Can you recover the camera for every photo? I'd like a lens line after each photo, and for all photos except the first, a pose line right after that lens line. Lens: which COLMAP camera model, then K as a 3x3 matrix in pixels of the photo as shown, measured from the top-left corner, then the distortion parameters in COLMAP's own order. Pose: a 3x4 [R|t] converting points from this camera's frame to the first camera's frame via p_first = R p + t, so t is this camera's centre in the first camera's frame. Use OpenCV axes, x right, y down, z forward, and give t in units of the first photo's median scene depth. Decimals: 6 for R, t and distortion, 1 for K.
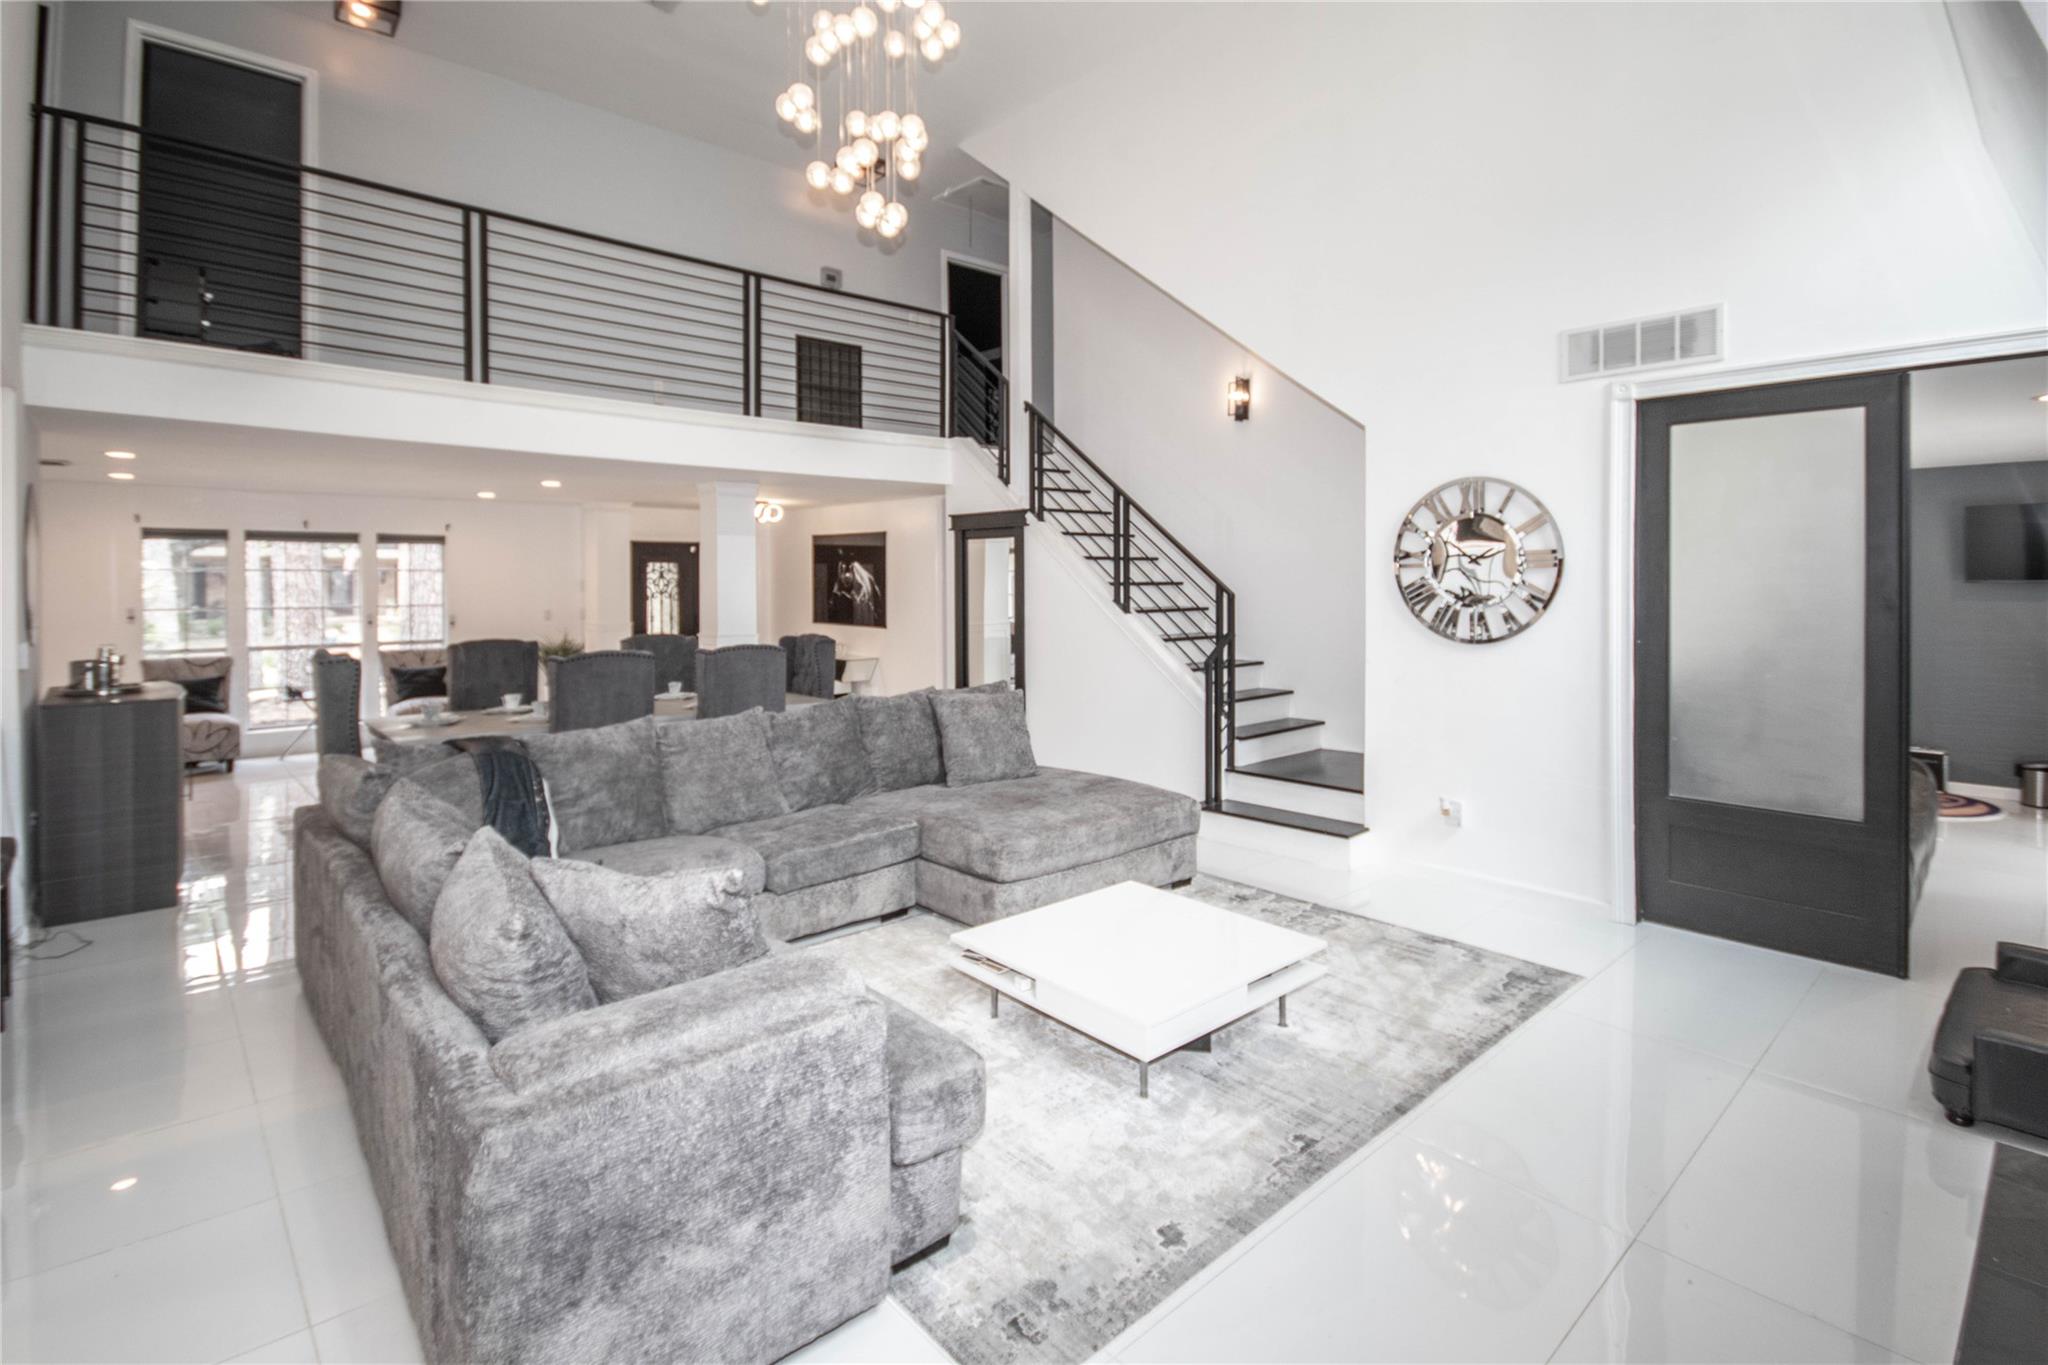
lens RADIAL K [[953.5, 0, 1008.8], [0, 953.5, 581.0], [0, 0, 1]] dist [-0.001151, 0.000022]
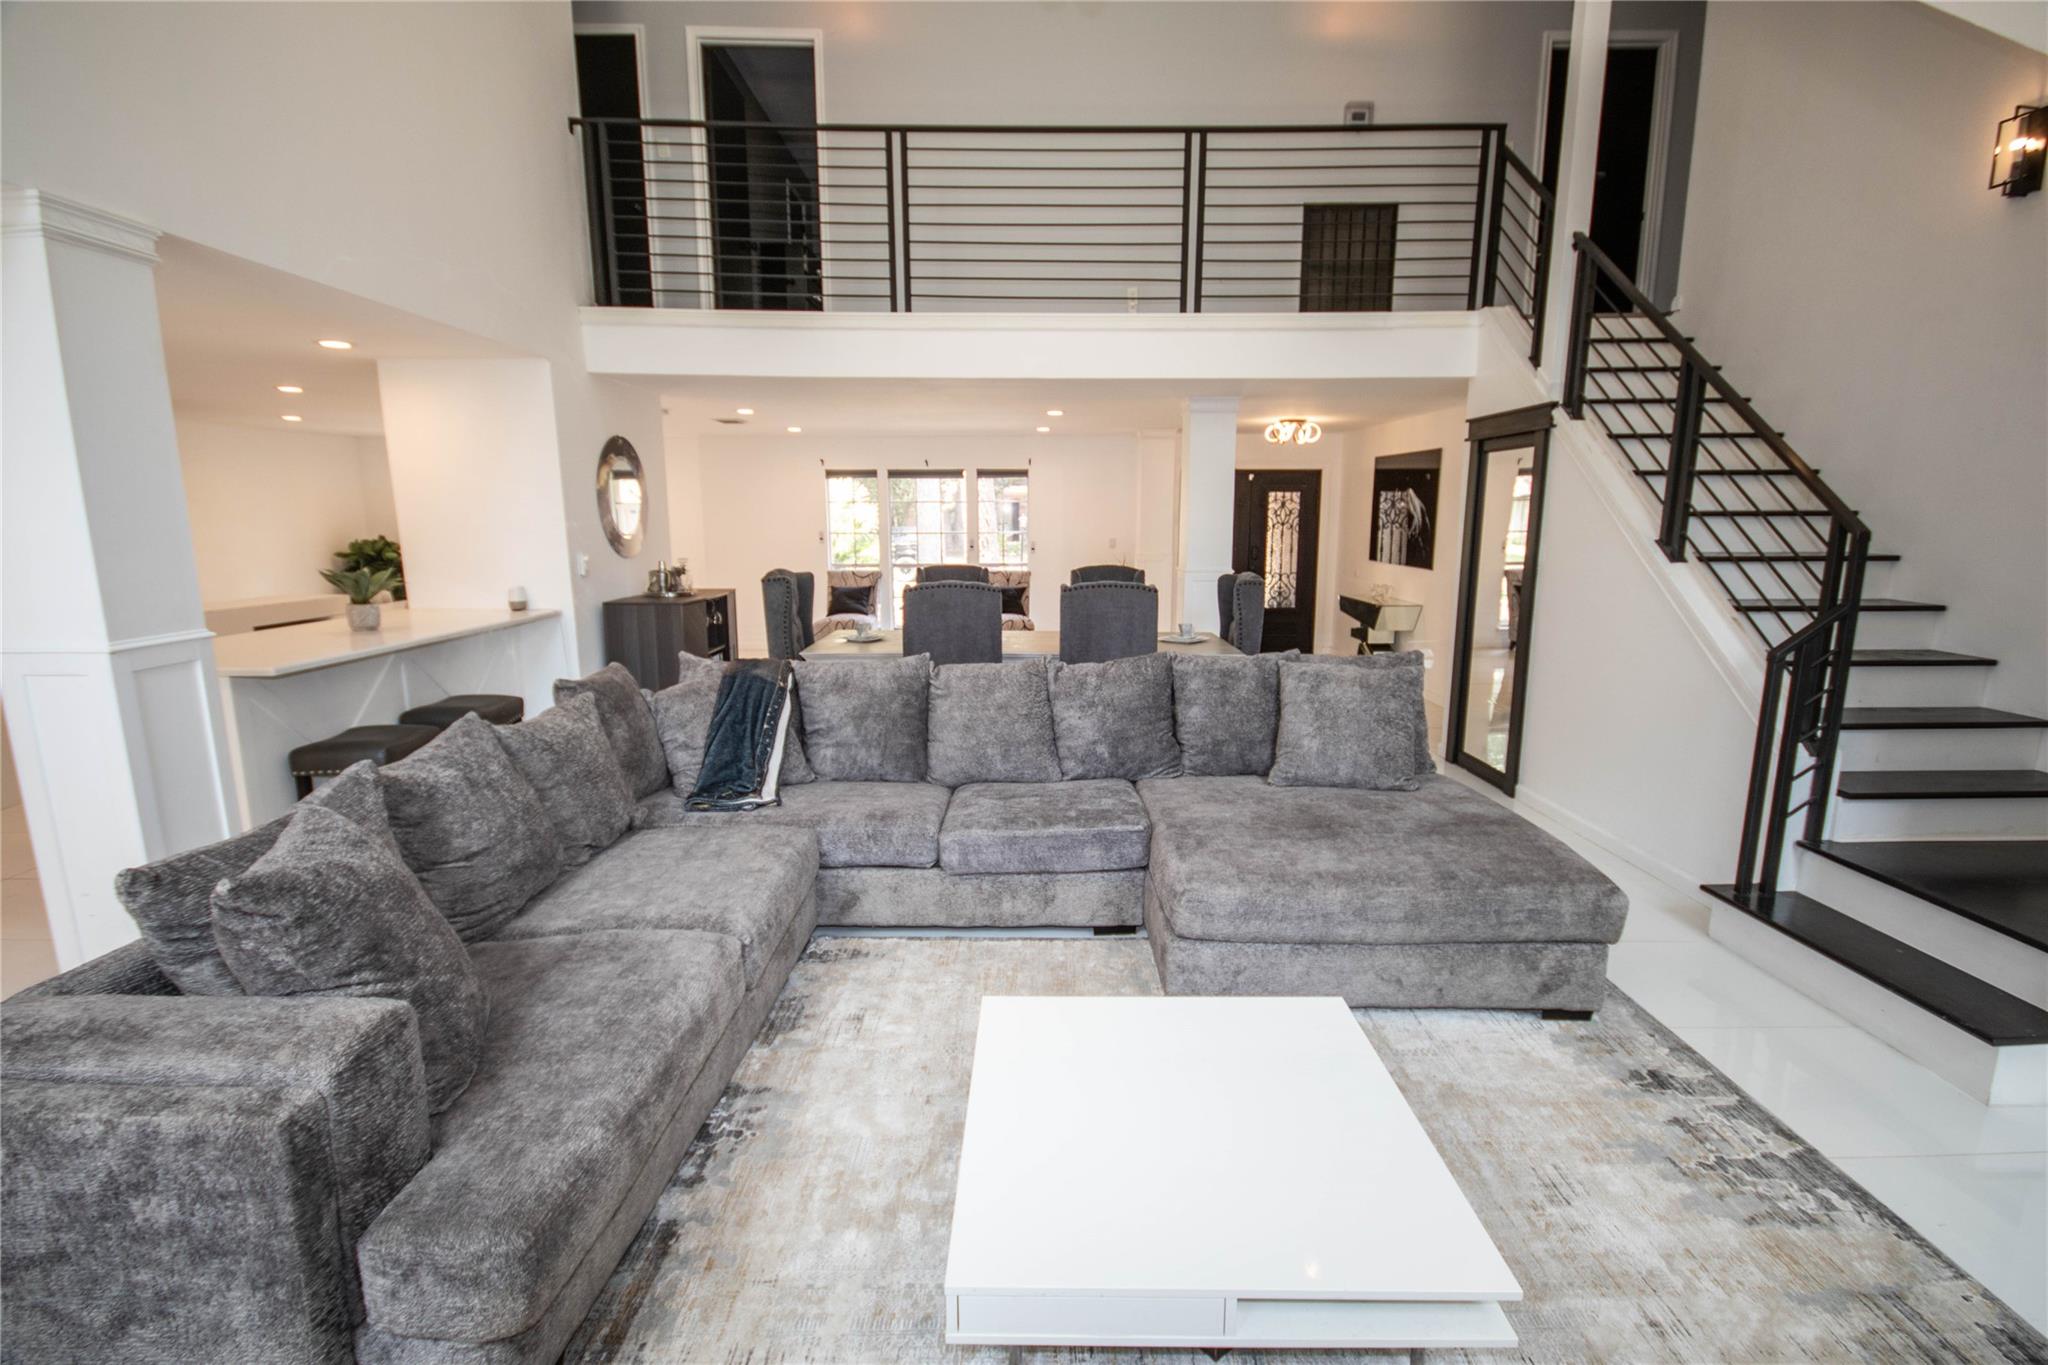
lens RADIAL K [[931.9, 0, 1044.2], [0, 931.9, 670.5], [0, 0, 1]] dist [-0.002042, -0.001476]
pose [[0.756842, 0.111173, -0.644074, 0.238883], [-0.002004, 0.985818, 0.167806, 0.002933], [0.653595, -0.125712, 0.746331, 0.307379]]
